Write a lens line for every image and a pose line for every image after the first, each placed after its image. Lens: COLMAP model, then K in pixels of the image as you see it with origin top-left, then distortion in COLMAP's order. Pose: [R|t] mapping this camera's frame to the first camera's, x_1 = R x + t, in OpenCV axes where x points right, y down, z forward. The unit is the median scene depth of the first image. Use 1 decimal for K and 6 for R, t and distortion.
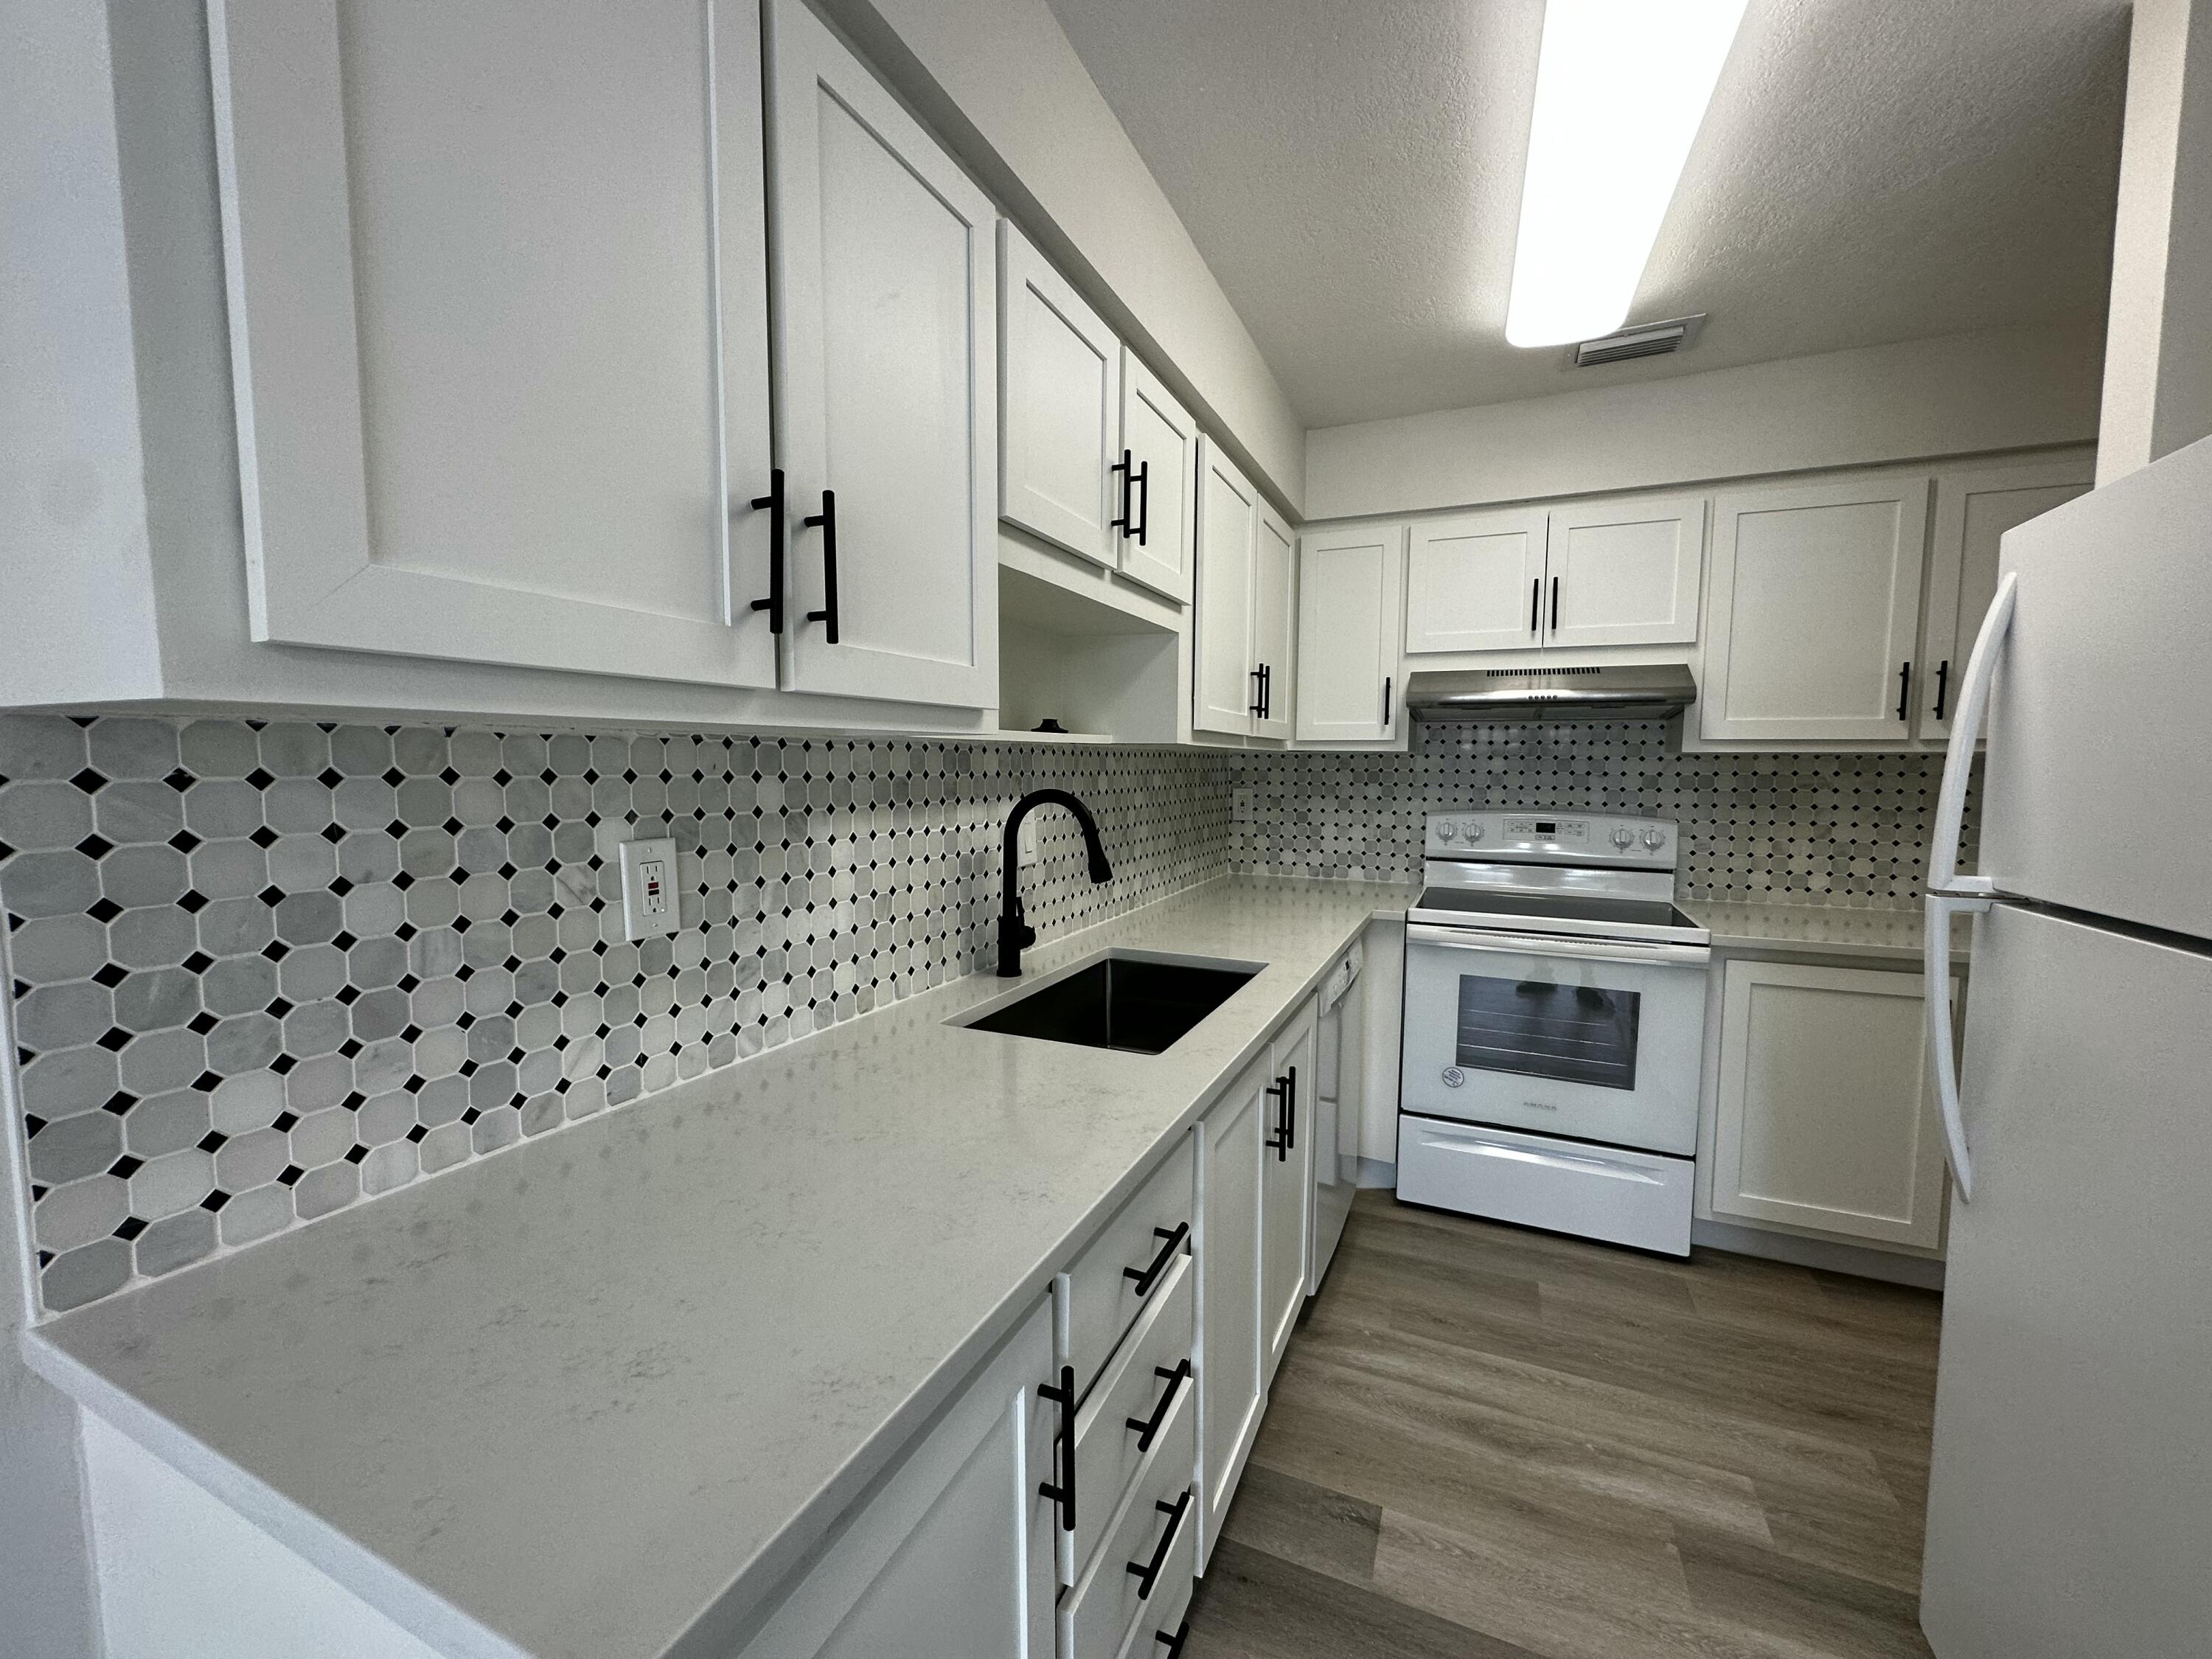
lens RADIAL K [[885.6, 0, 1106.0], [0, 885.6, 829.5], [0, 0, 1]] dist [-0.004095, 0.001046]
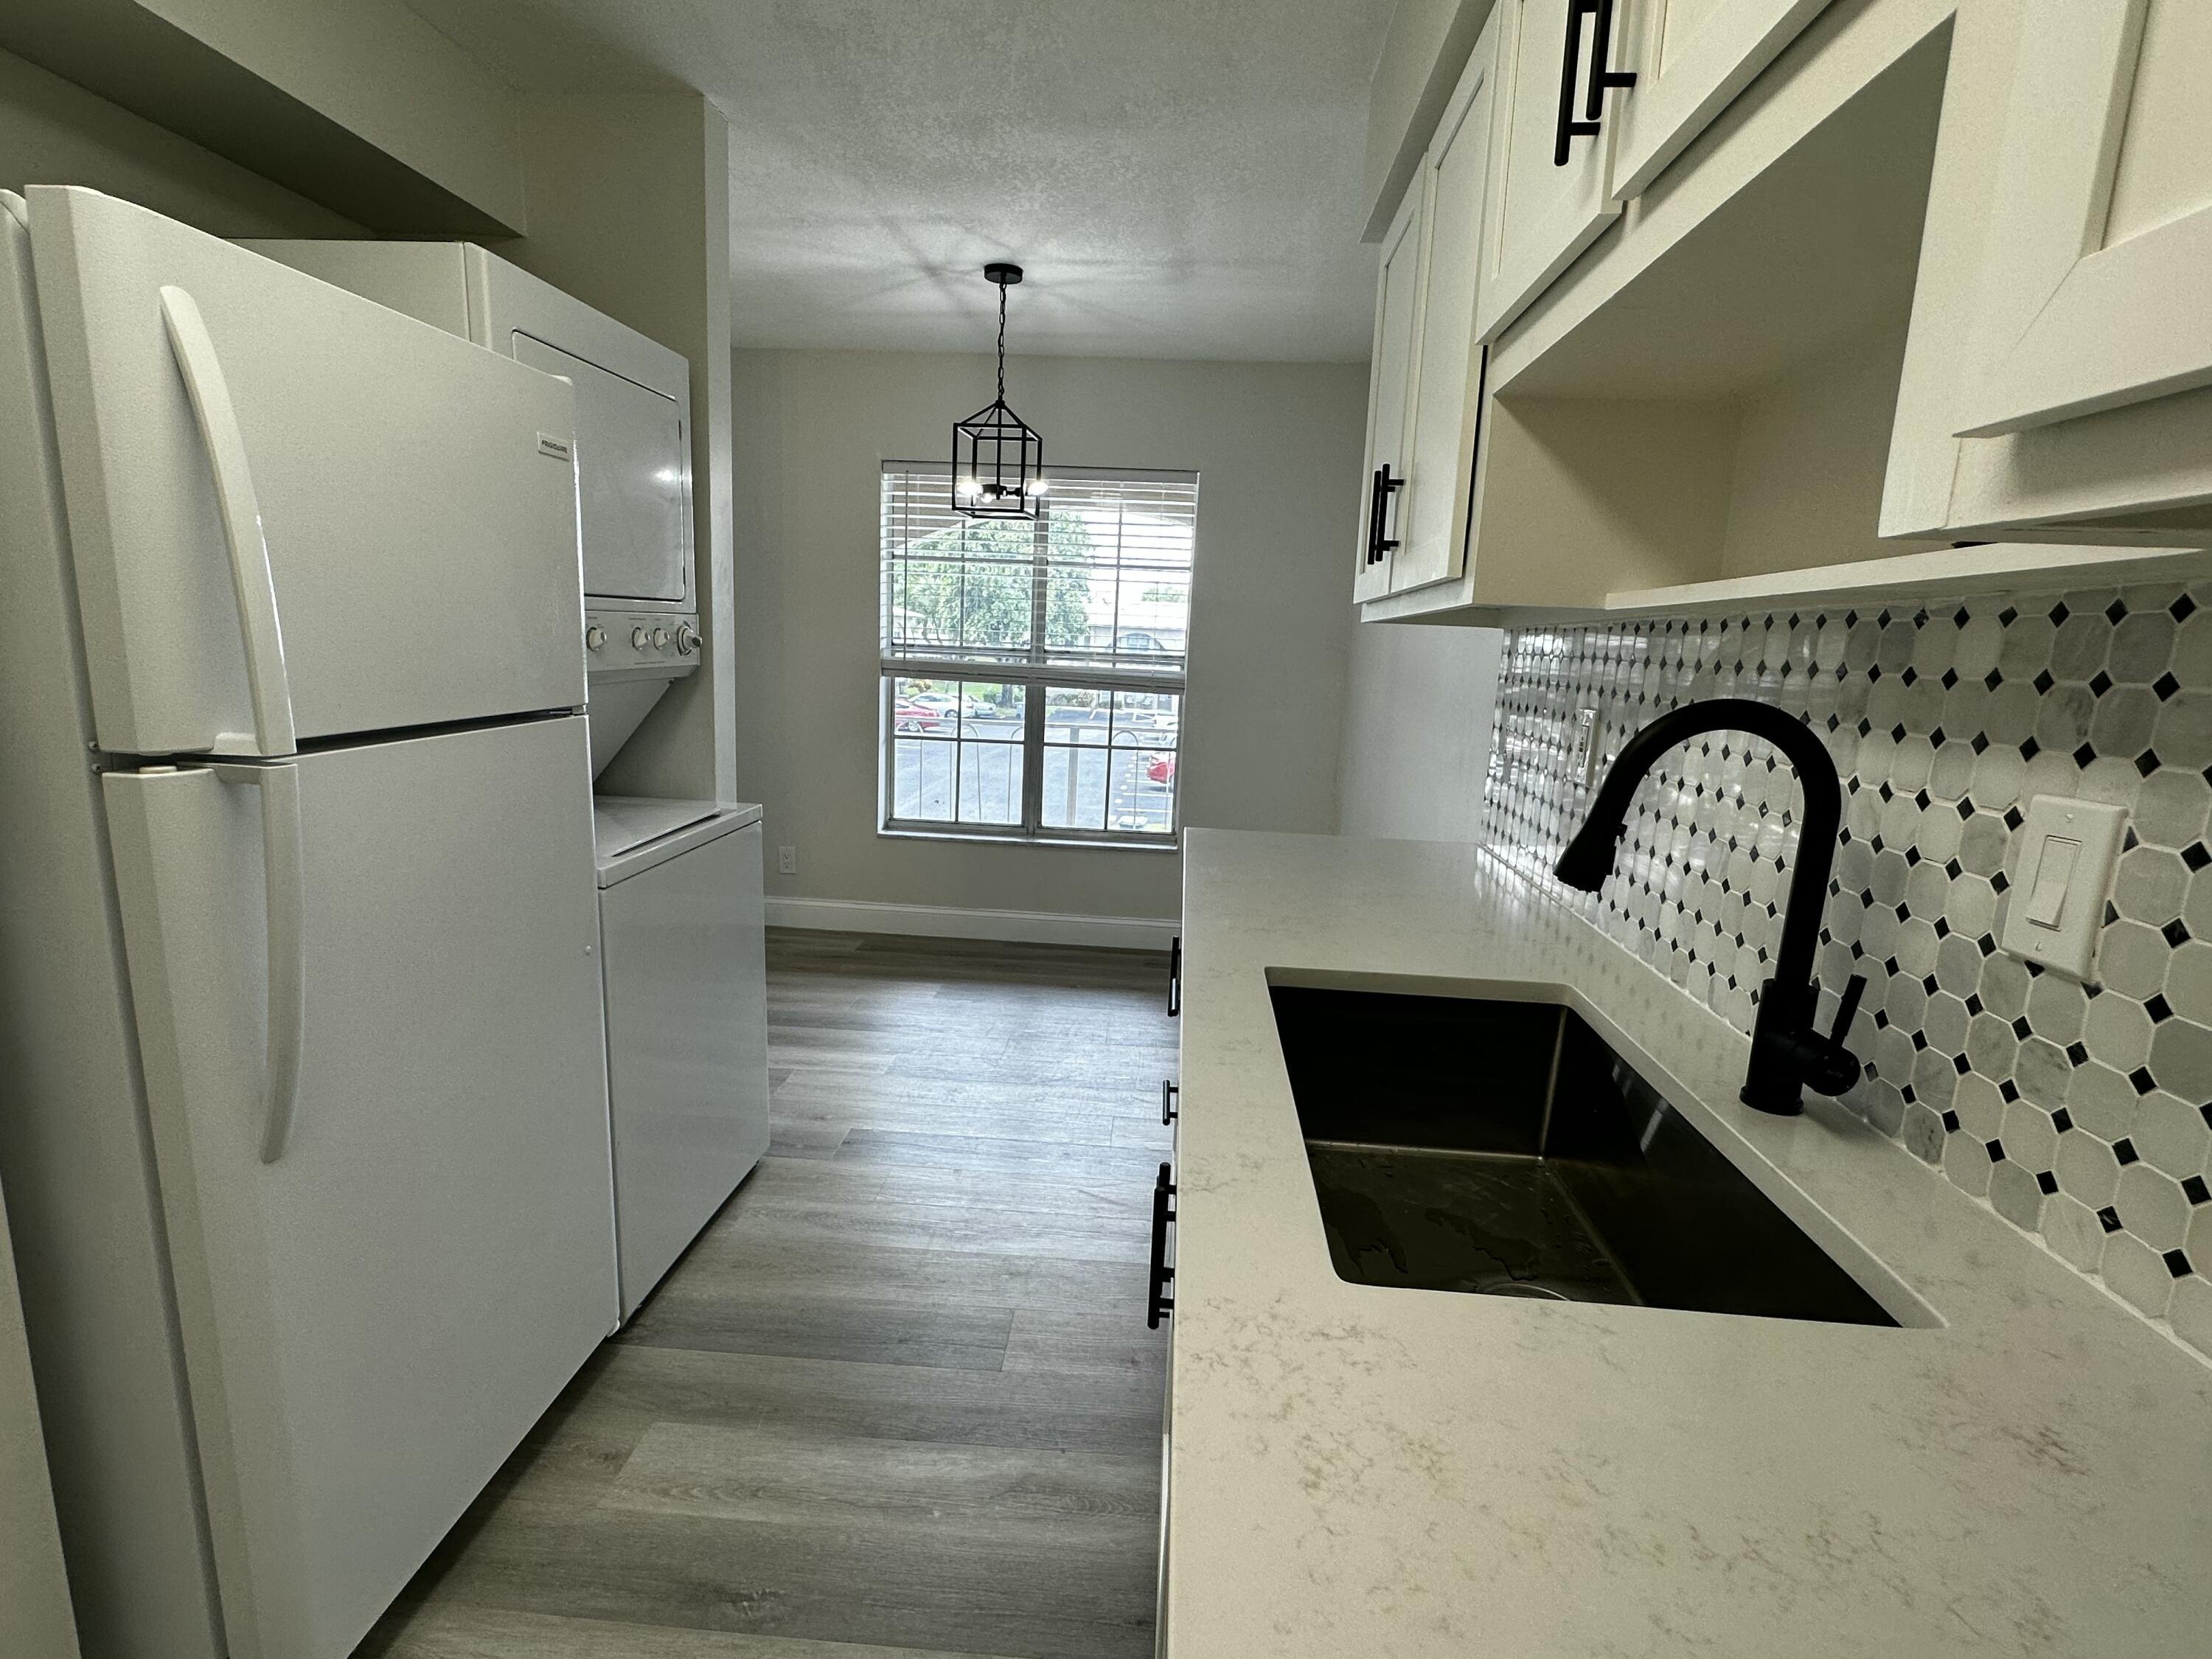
lens RADIAL K [[1057.9, 0, 1106.4], [0, 1057.9, 835.7], [0, 0, 1]] dist [-0.001661, -0.000399]
pose [[-0.938327, 0.020215, -0.345159, 0.317652], [-0.071531, 0.965341, 0.250998, -0.068060], [0.338270, 0.260208, -0.904359, 1.047104]]
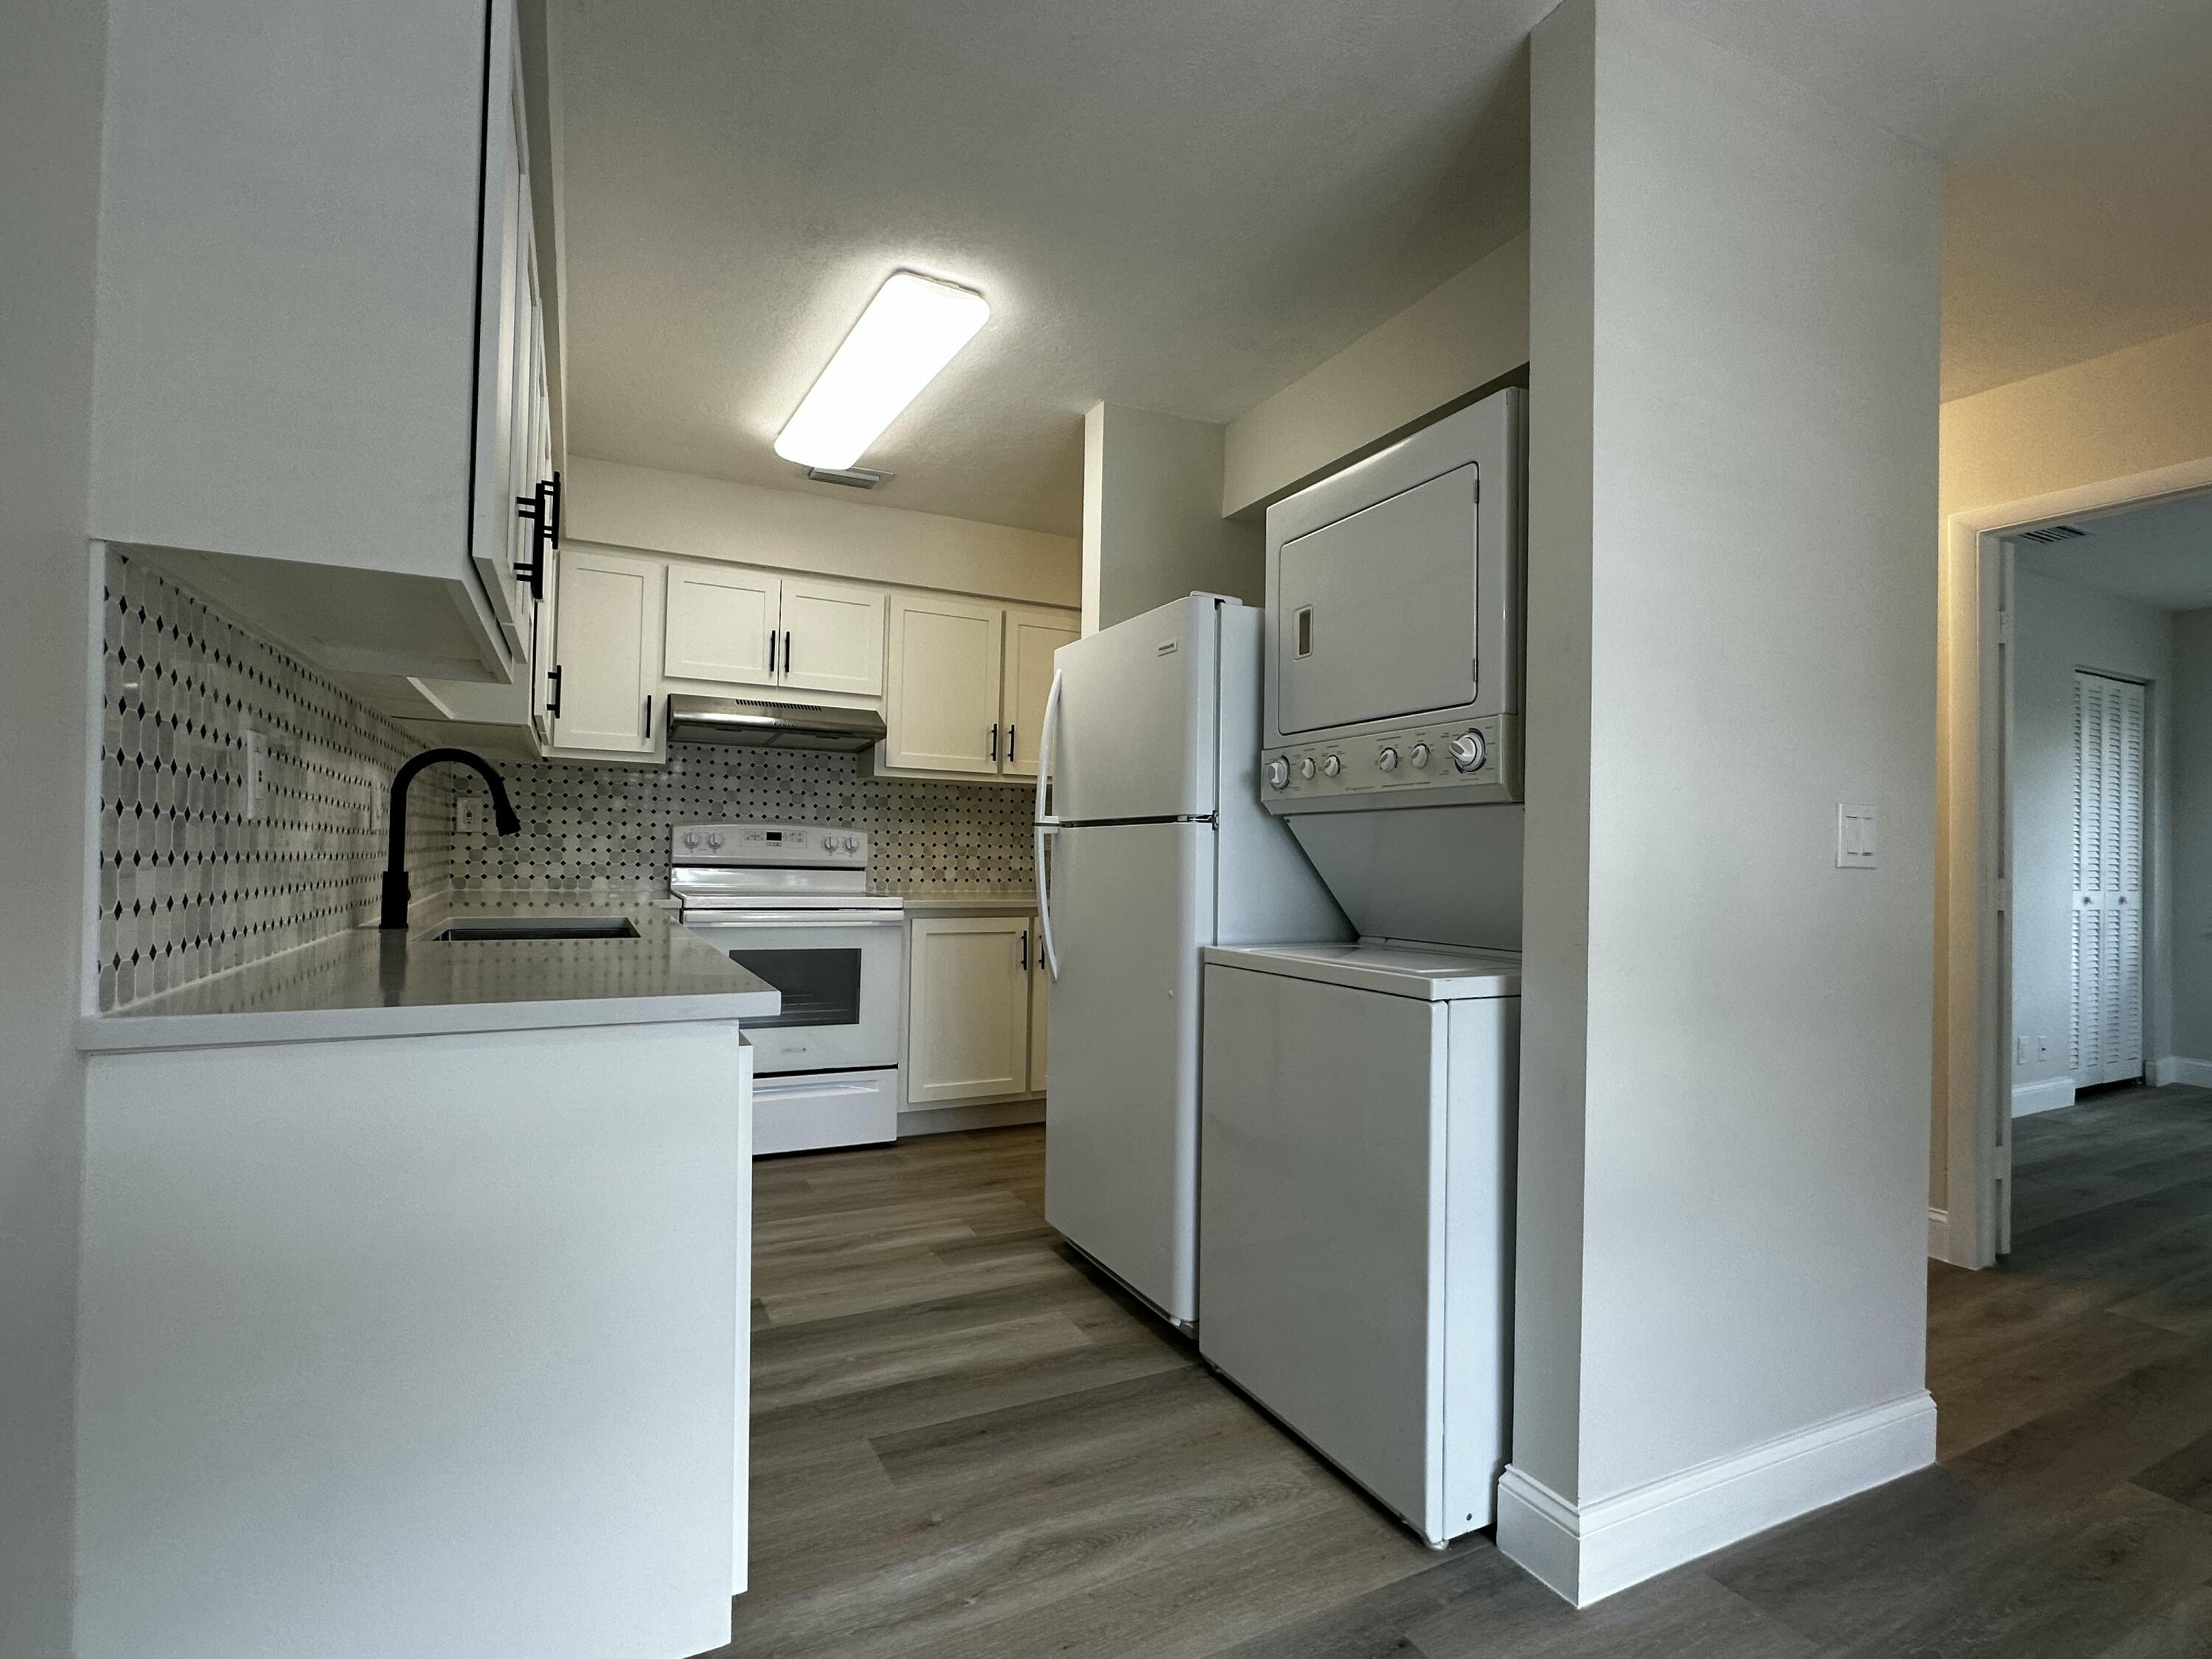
lens RADIAL K [[1057.9, 0, 1106.4], [0, 1057.9, 835.7], [0, 0, 1]] dist [-0.001661, -0.000399]
pose [[0.630402, 0.020186, 0.776006, -0.416535], [0.040816, 0.997417, -0.059103, 0.126219], [-0.775195, 0.068932, 0.627950, -0.312373]]
